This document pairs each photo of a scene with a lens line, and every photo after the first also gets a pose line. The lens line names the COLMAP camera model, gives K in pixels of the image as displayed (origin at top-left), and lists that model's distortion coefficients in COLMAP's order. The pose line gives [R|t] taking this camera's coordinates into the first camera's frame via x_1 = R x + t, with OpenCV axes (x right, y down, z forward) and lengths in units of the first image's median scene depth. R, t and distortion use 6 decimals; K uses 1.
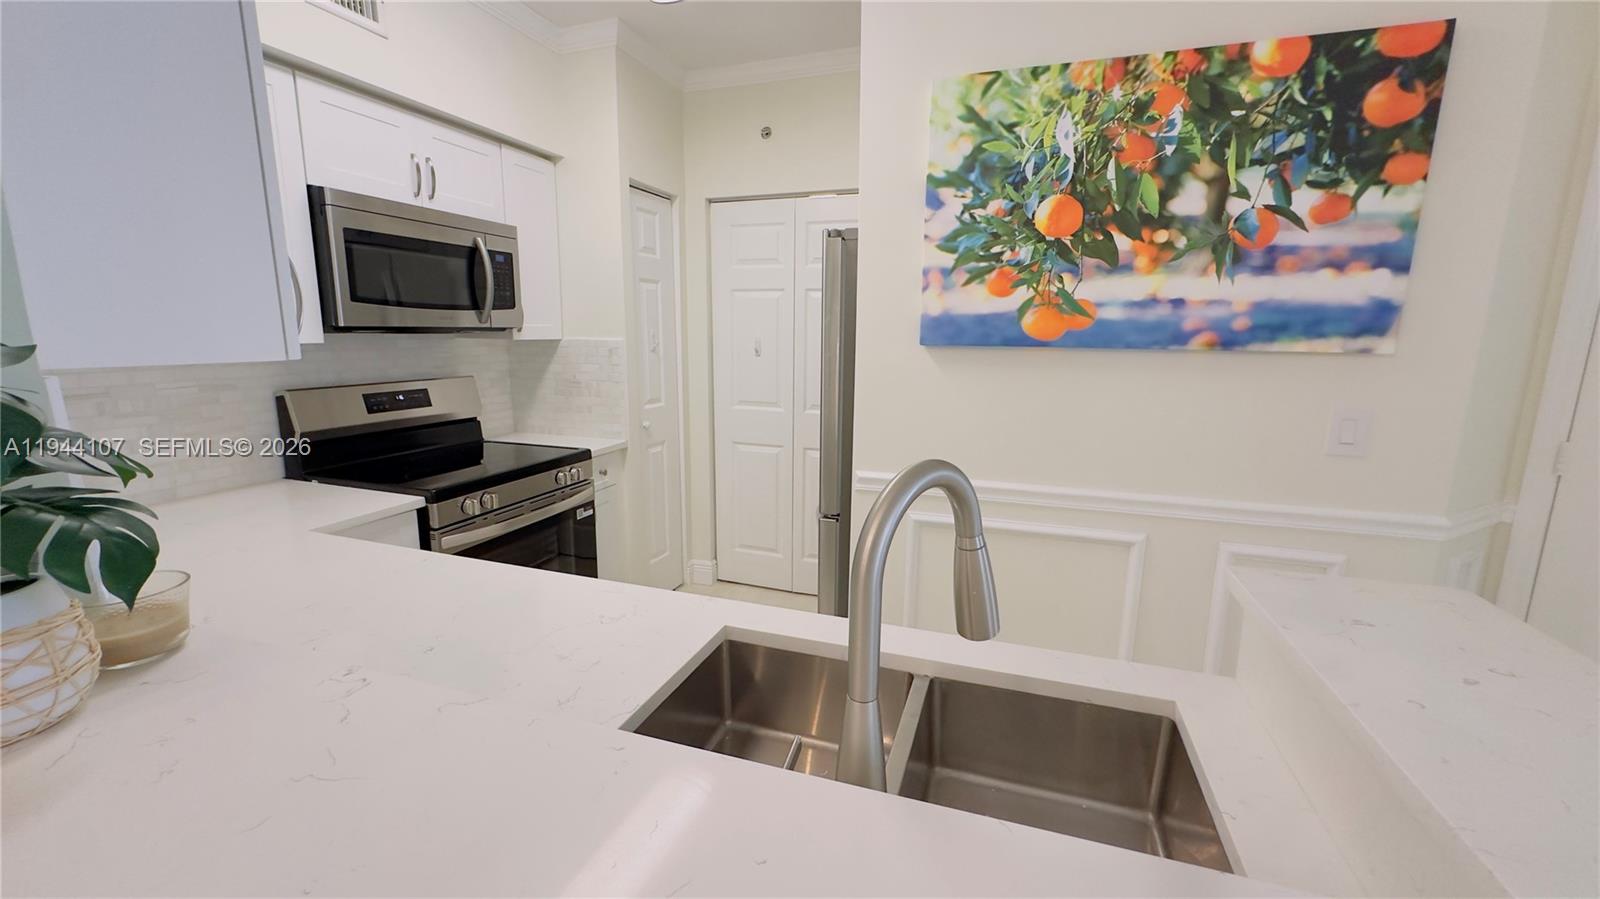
lens RADIAL K [[639.2, 0, 799.5], [0, 639.2, 450.2], [0, 0, 1]] dist [-0.006758, 0.002179]
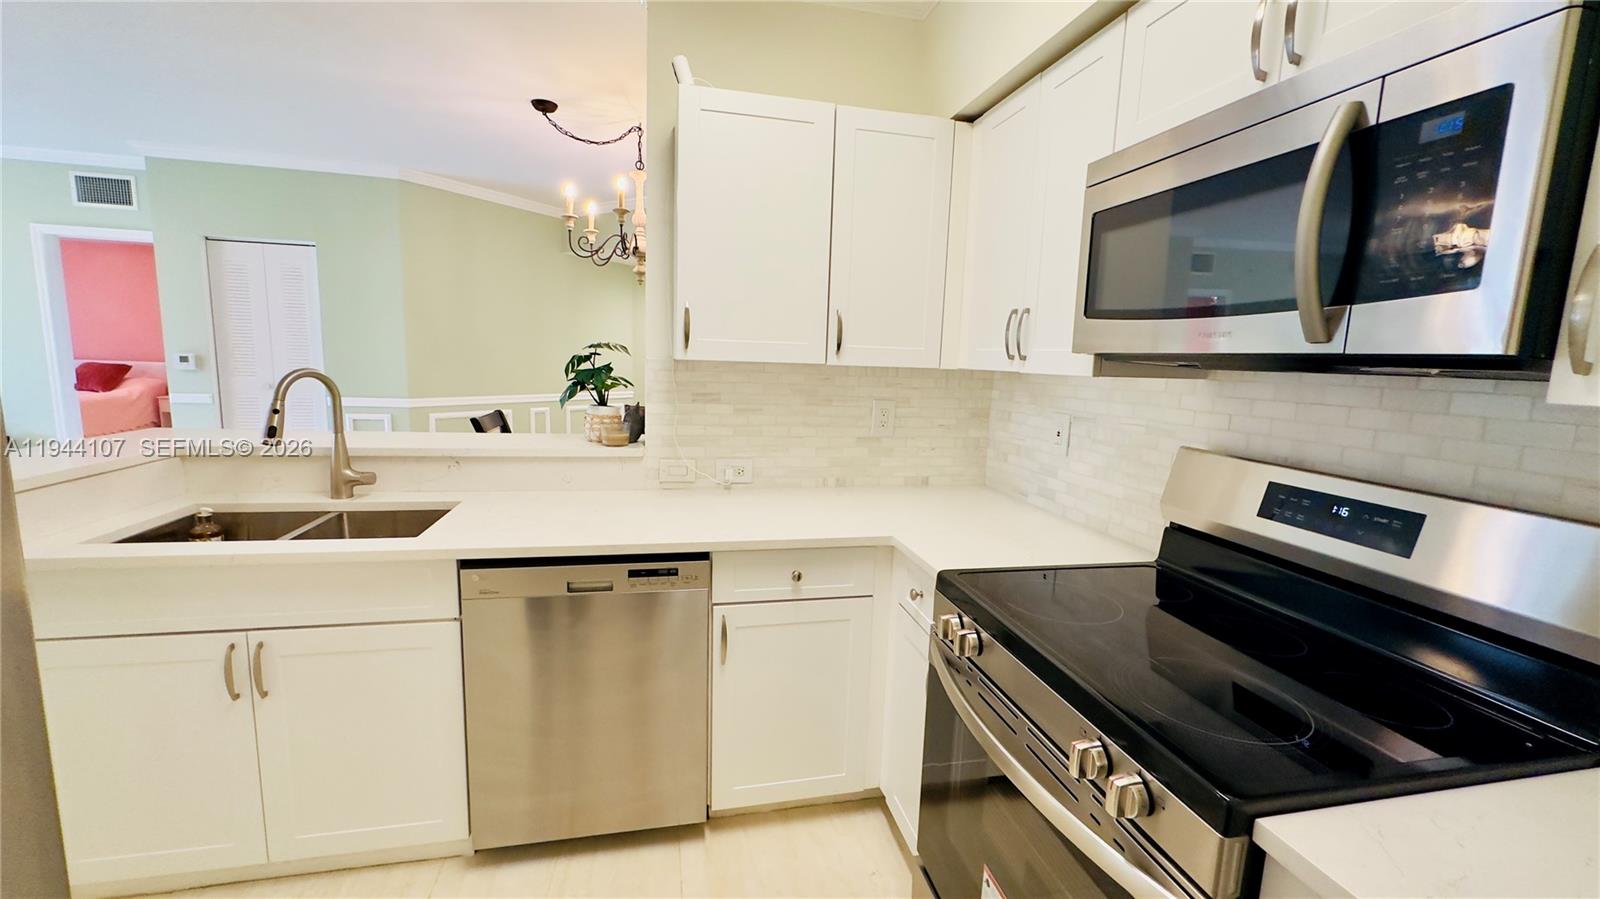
lens RADIAL K [[639.2, 0, 797.7], [0, 639.2, 449.3], [0, 0, 1]] dist [-0.006758, 0.002179]
pose [[-0.853774, 0.034382, -0.519508, -0.063668], [-0.139284, 0.946365, 0.291535, -0.276085], [0.501668, 0.321265, -0.803193, 1.558592]]
